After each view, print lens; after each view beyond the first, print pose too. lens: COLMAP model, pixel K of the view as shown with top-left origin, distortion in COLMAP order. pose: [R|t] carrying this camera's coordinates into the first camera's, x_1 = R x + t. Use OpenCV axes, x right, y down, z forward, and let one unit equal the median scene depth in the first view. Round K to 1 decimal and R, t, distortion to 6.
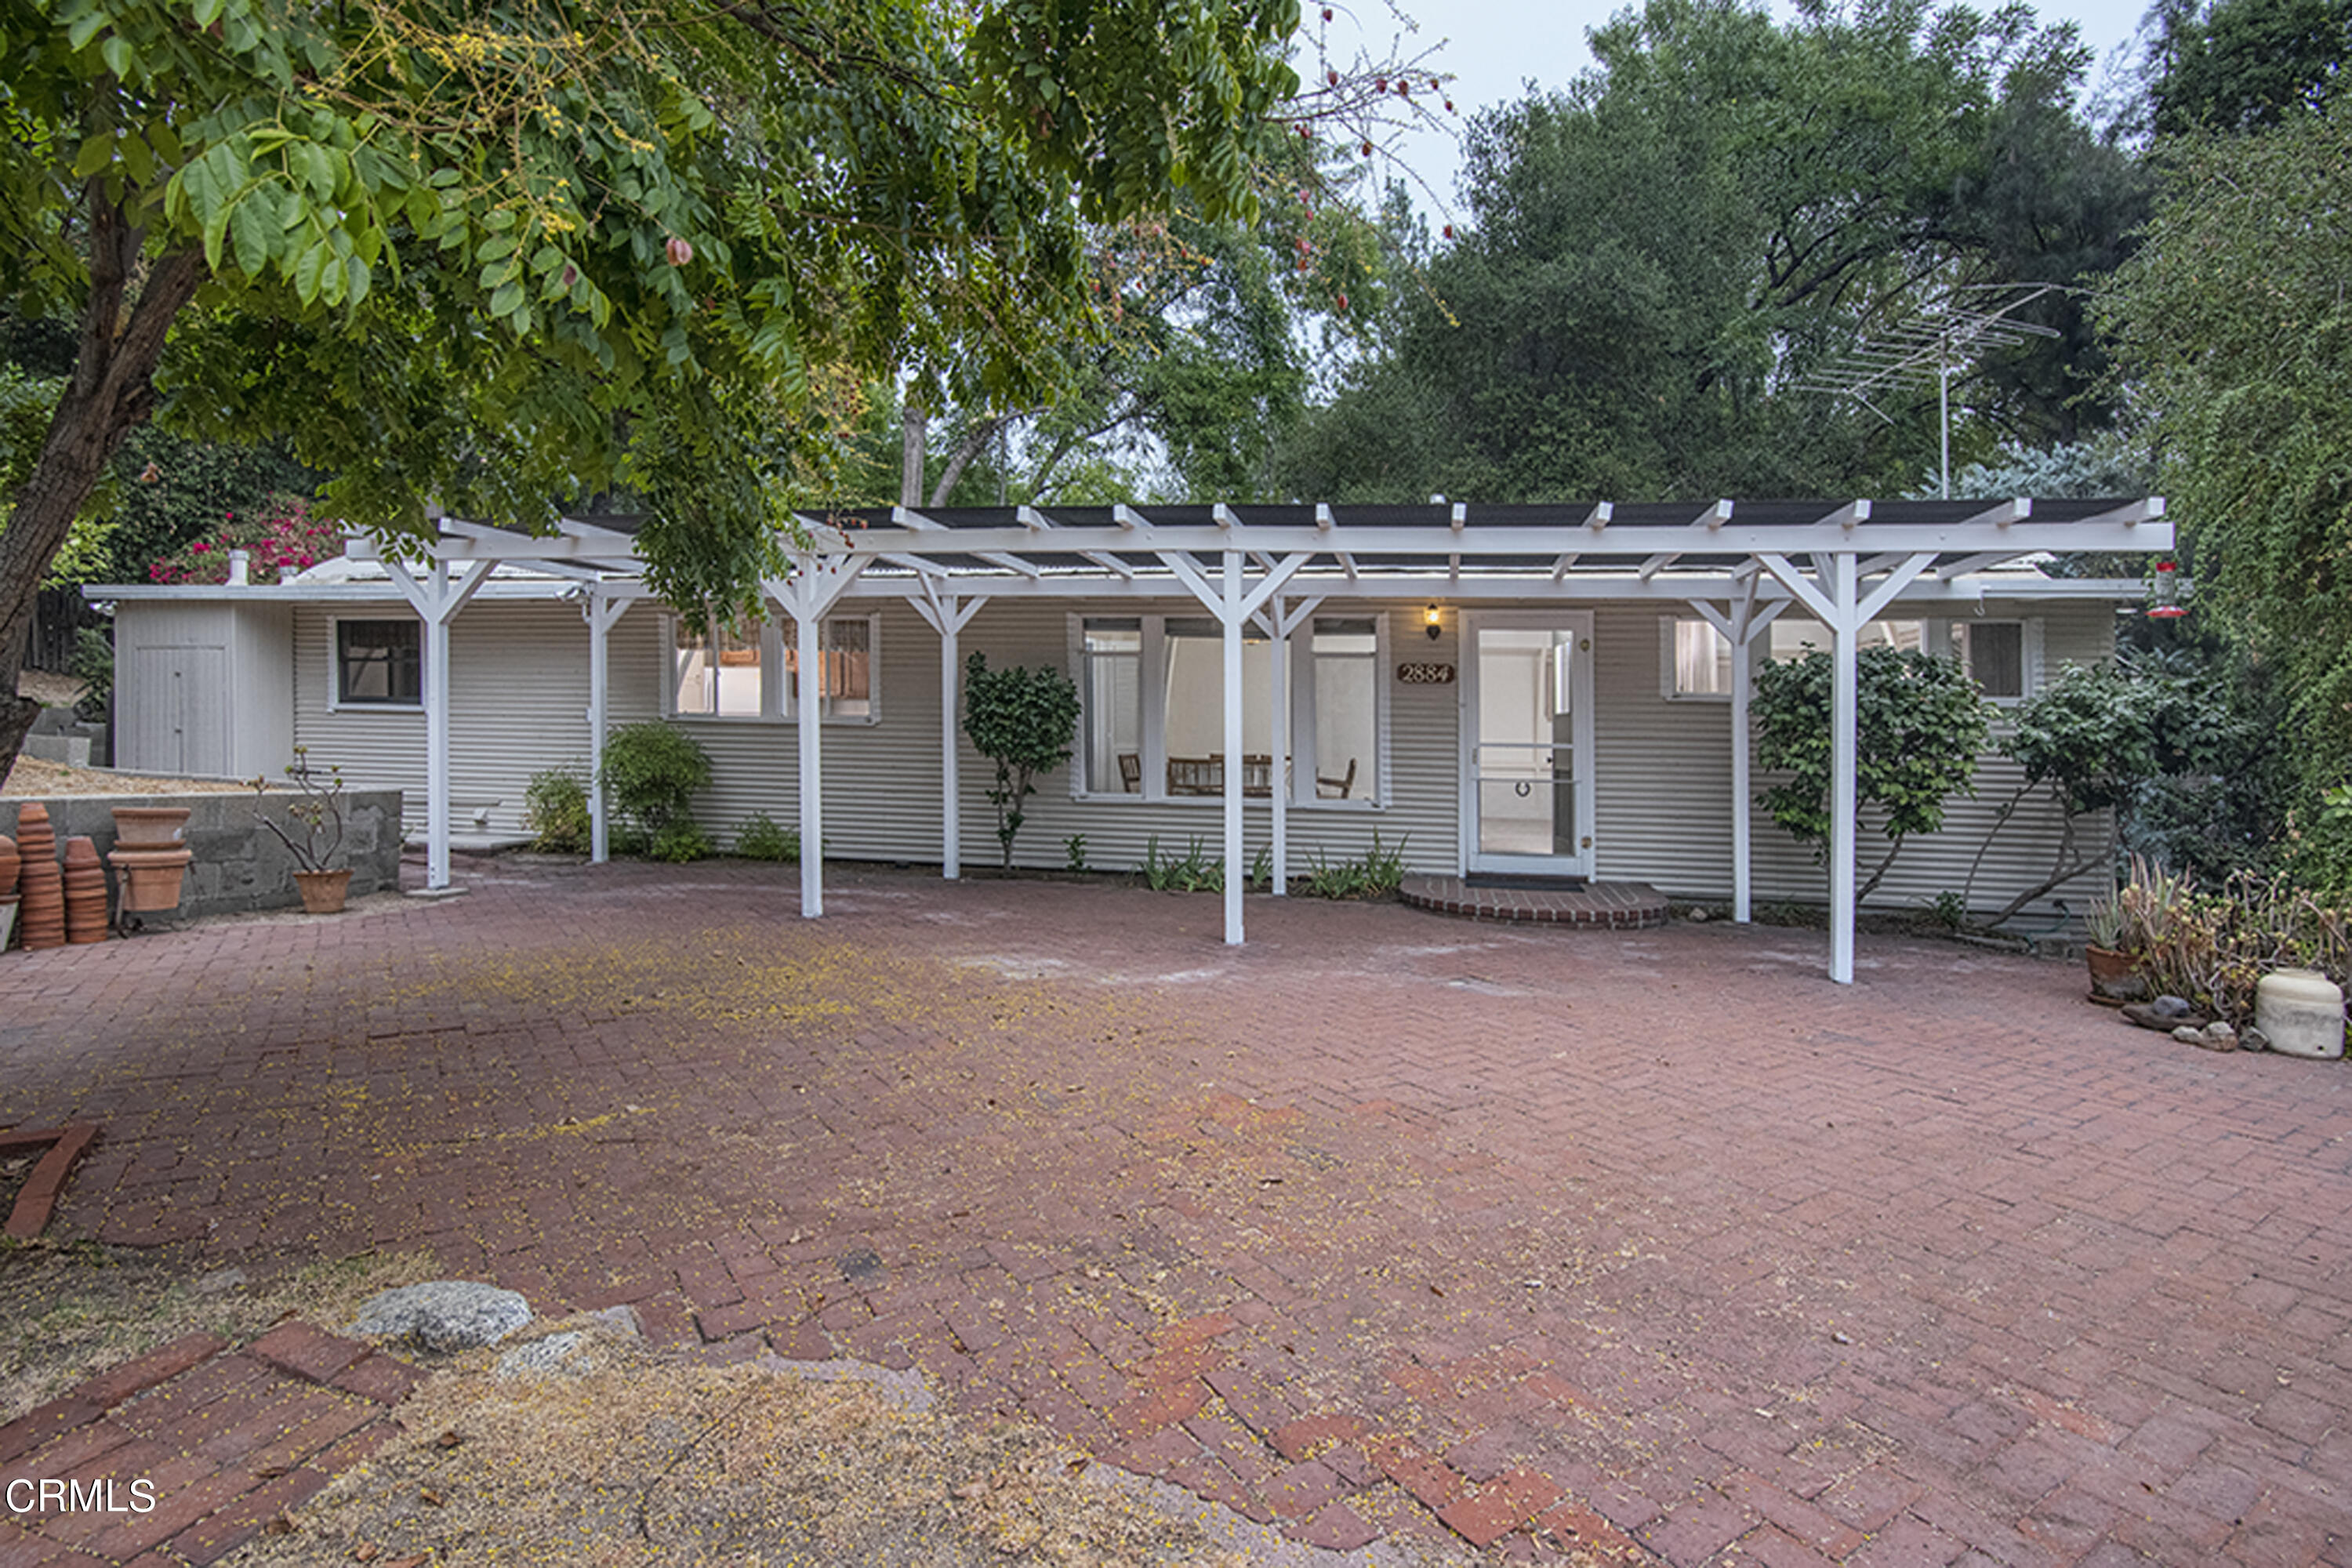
lens RADIAL K [[1215.3, 0, 1176.5], [0, 1215.3, 734.0], [0, 0, 1]] dist [-0.023936, -0.000411]
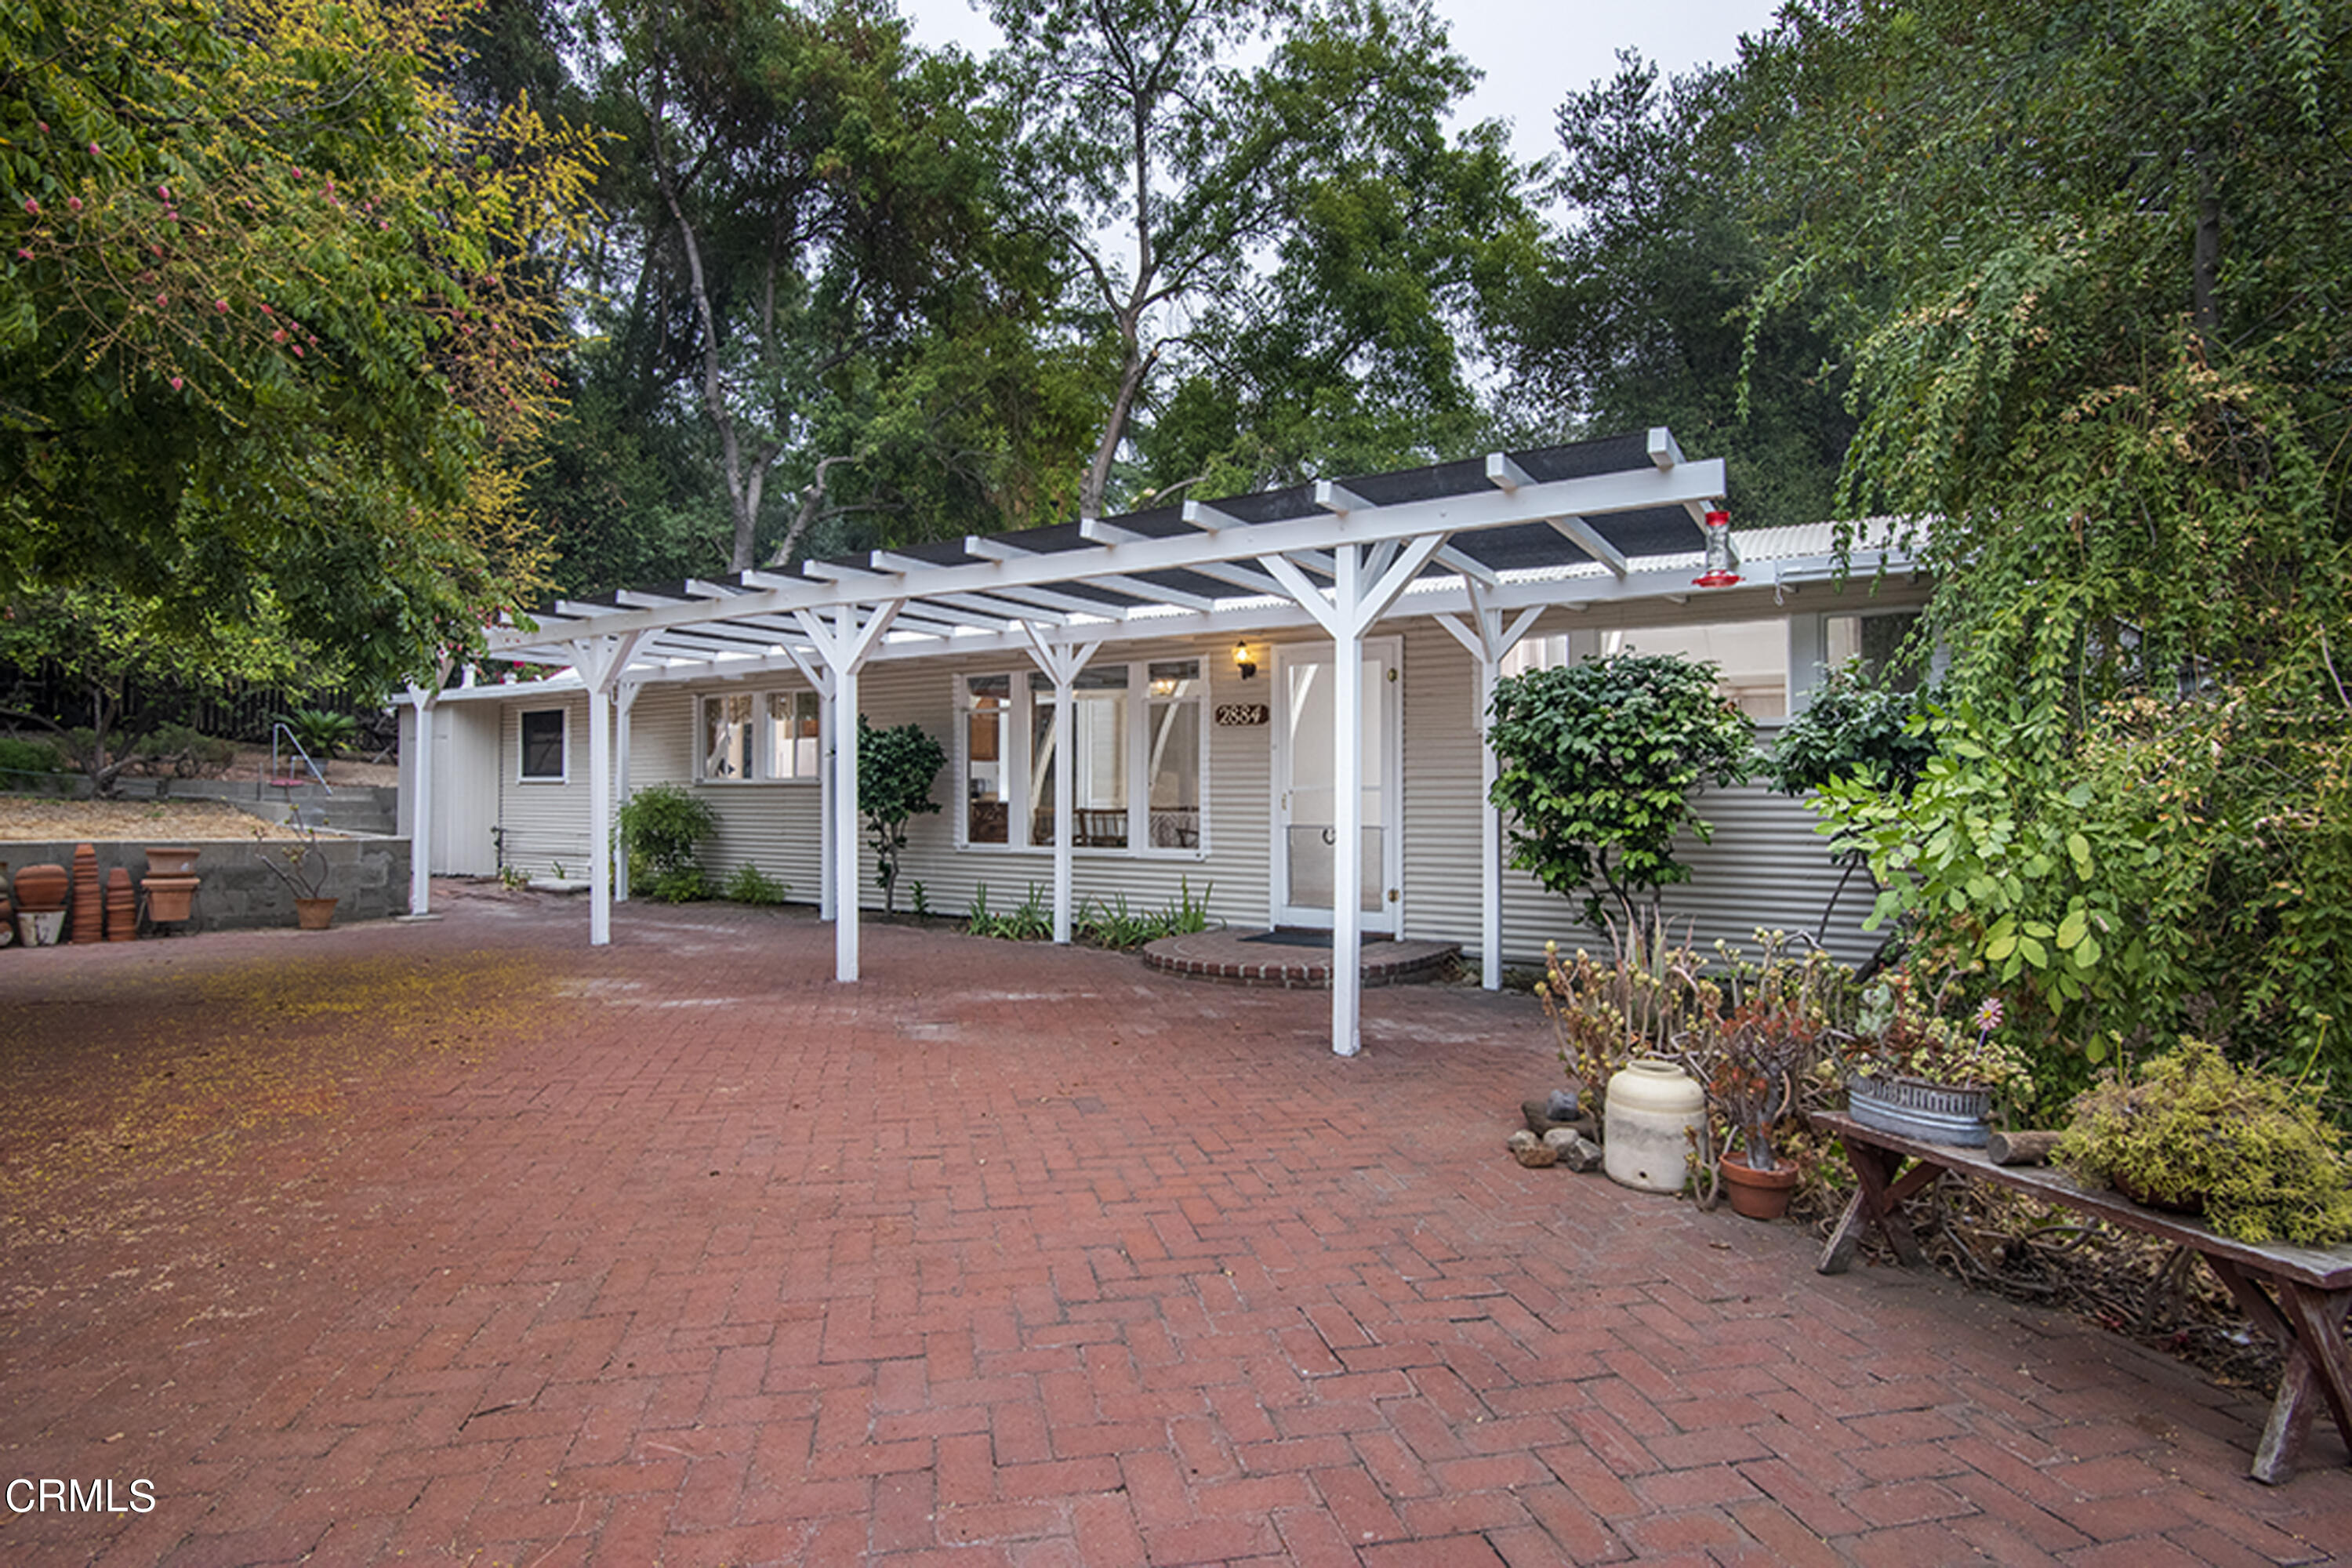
lens RADIAL K [[1183.7, 0, 1176.0], [0, 1183.7, 784.0], [0, 0, 1]] dist [-0.015876, -0.001301]
pose [[0.921117, -0.022010, -0.388664, 0.527471], [0.015170, 0.999671, -0.020660, 0.022938], [0.388991, 0.013134, 0.921148, 0.132547]]
